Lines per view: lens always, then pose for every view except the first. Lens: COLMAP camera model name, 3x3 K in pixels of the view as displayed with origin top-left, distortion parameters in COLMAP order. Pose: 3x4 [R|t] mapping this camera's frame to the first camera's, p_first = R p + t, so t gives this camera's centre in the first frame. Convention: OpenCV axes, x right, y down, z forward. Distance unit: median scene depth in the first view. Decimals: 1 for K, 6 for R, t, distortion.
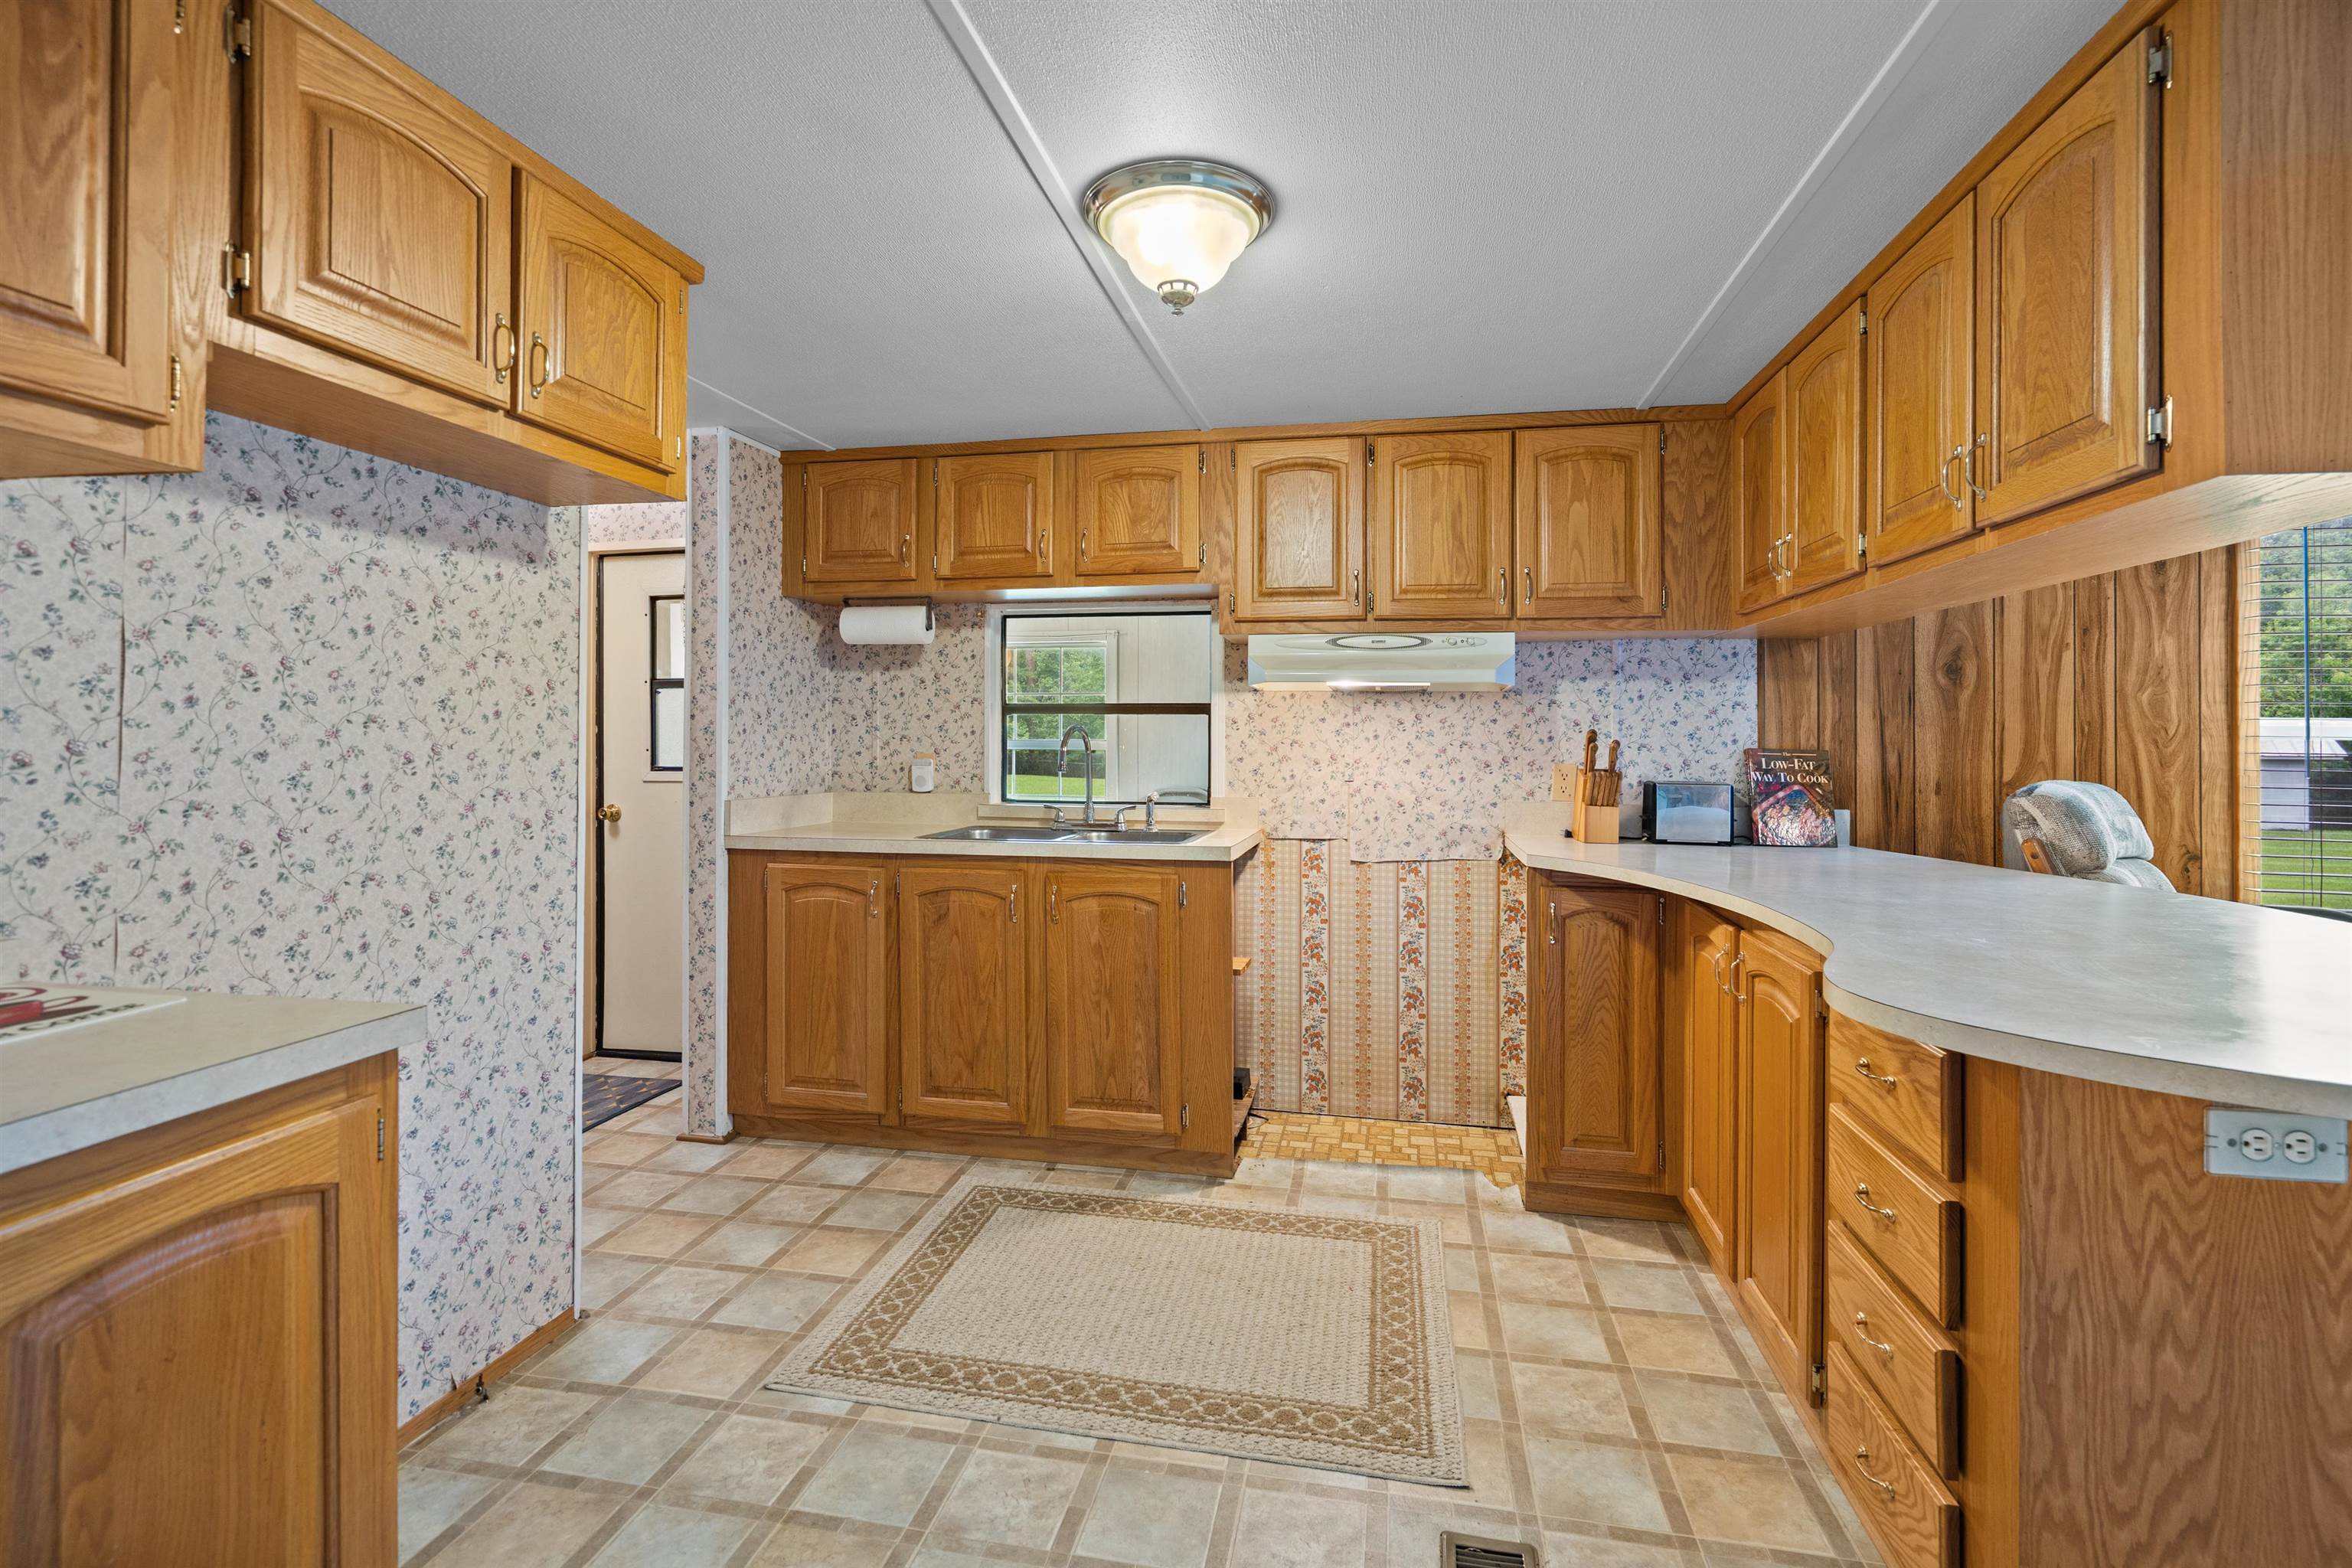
lens RADIAL K [[1073.5, 0, 1183.5], [0, 1073.5, 729.4], [0, 0, 1]] dist [-0.003441, 0.001404]
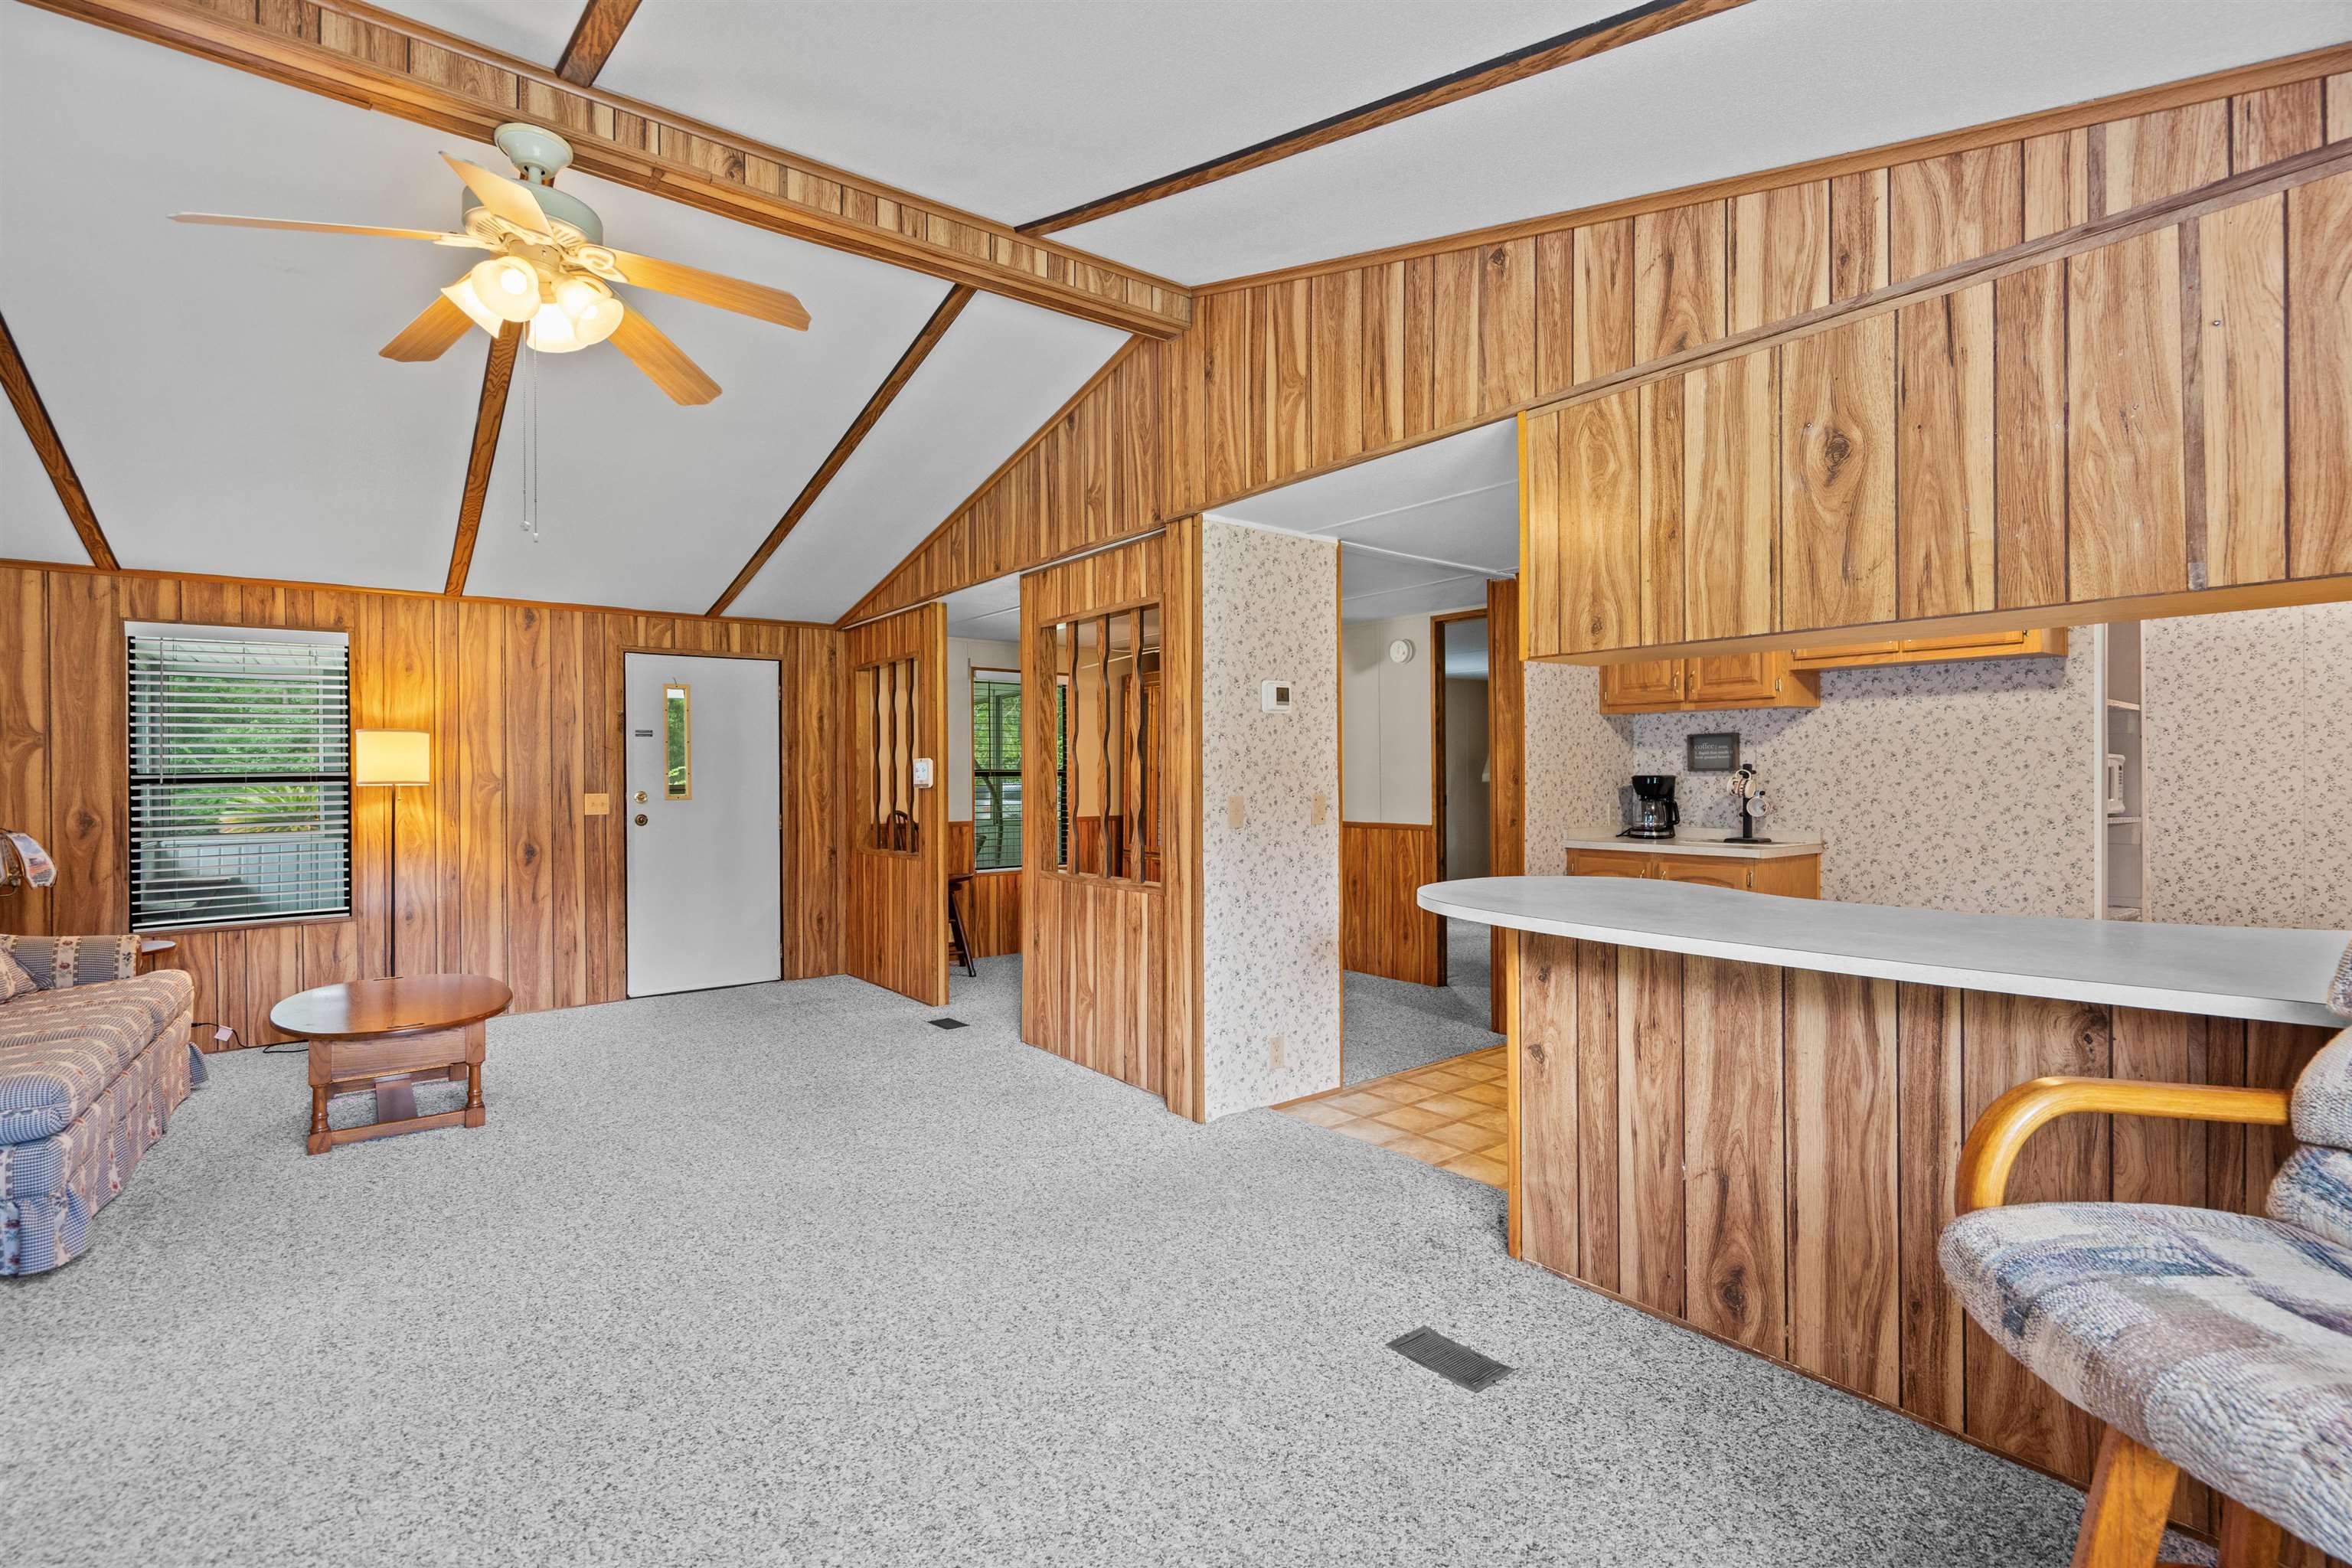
lens RADIAL K [[1073.5, 0, 1192.6], [0, 1073.5, 774.3], [0, 0, 1]] dist [-0.003441, 0.001404]
pose [[-0.634802, -0.003427, -0.772668, 1.266964], [0.004309, 0.999959, -0.007975, 0.007137], [0.772663, -0.008392, -0.634761, 0.680351]]
